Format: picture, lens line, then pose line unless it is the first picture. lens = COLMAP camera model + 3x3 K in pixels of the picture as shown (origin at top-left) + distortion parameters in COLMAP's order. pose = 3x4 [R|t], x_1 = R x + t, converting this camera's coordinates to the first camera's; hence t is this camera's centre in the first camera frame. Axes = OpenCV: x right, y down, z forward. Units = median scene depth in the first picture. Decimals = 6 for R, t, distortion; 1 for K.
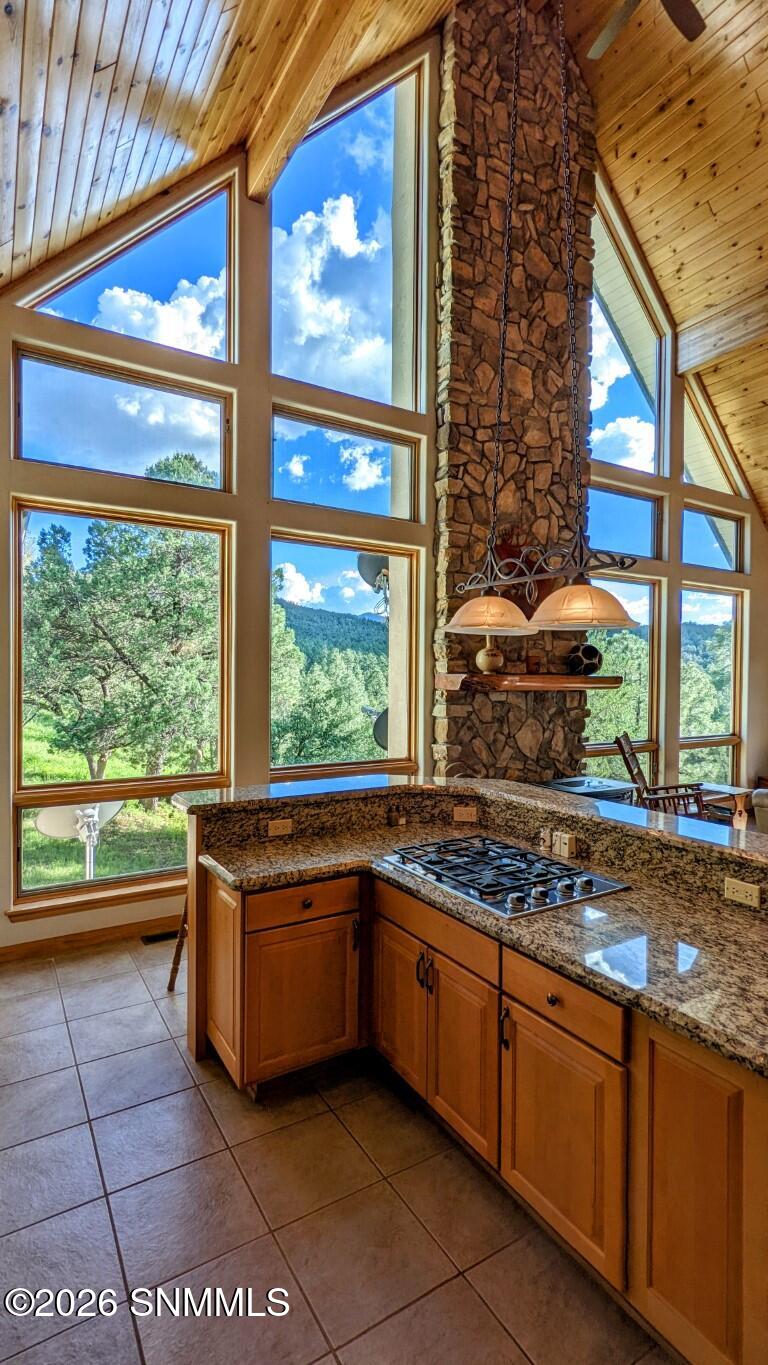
lens RADIAL K [[641.6, 0, 382.2], [0, 641.6, 689.9], [0, 0, 1]] dist [0.000031, -0.000234]
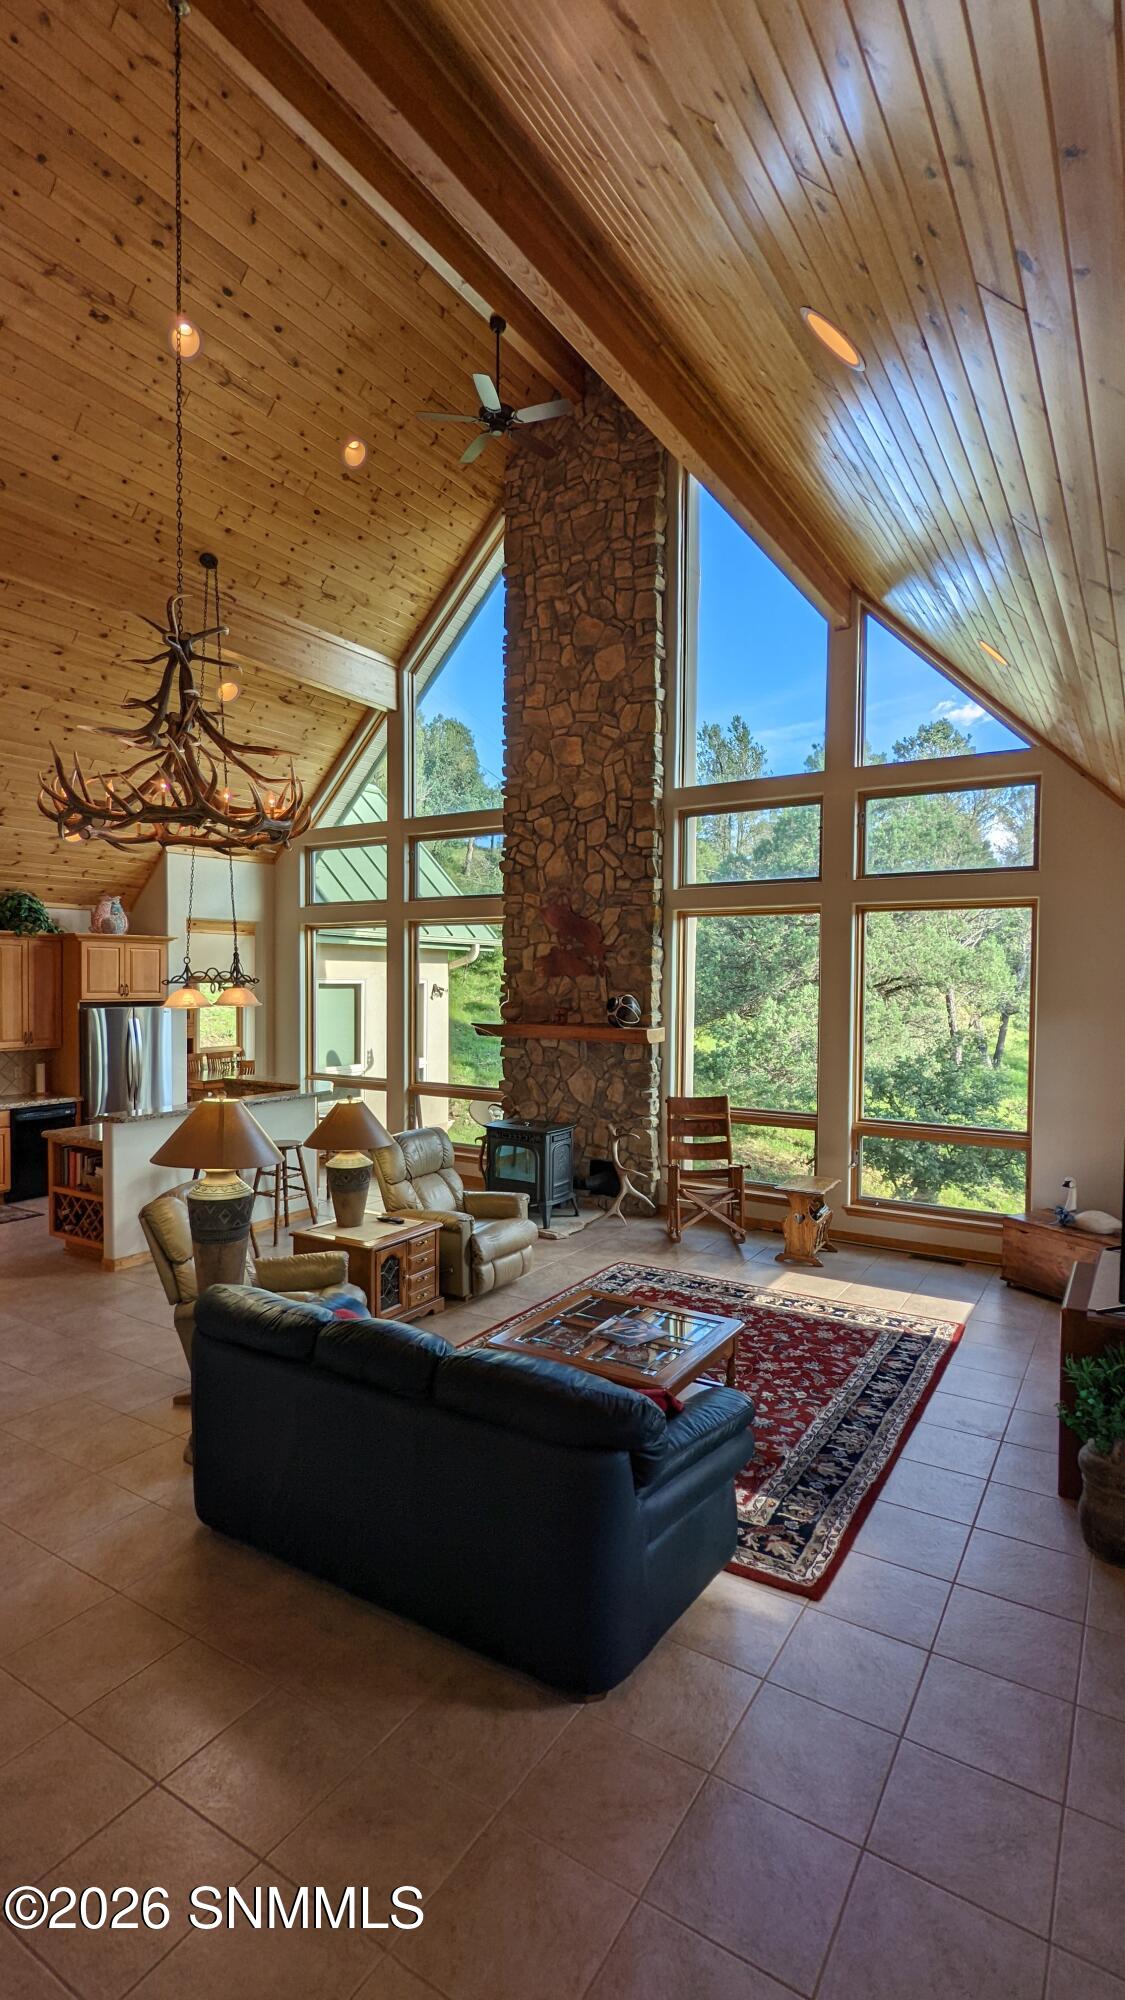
lens RADIAL K [[940.1, 0, 559.9], [0, 940.1, 1010.8], [0, 0, 1]] dist [0.000031, -0.000234]
pose [[0.440320, 0.031574, -0.897286, 1.637356], [-0.021836, 0.999462, 0.024454, -0.085279], [0.897575, 0.008825, 0.440773, 0.293821]]
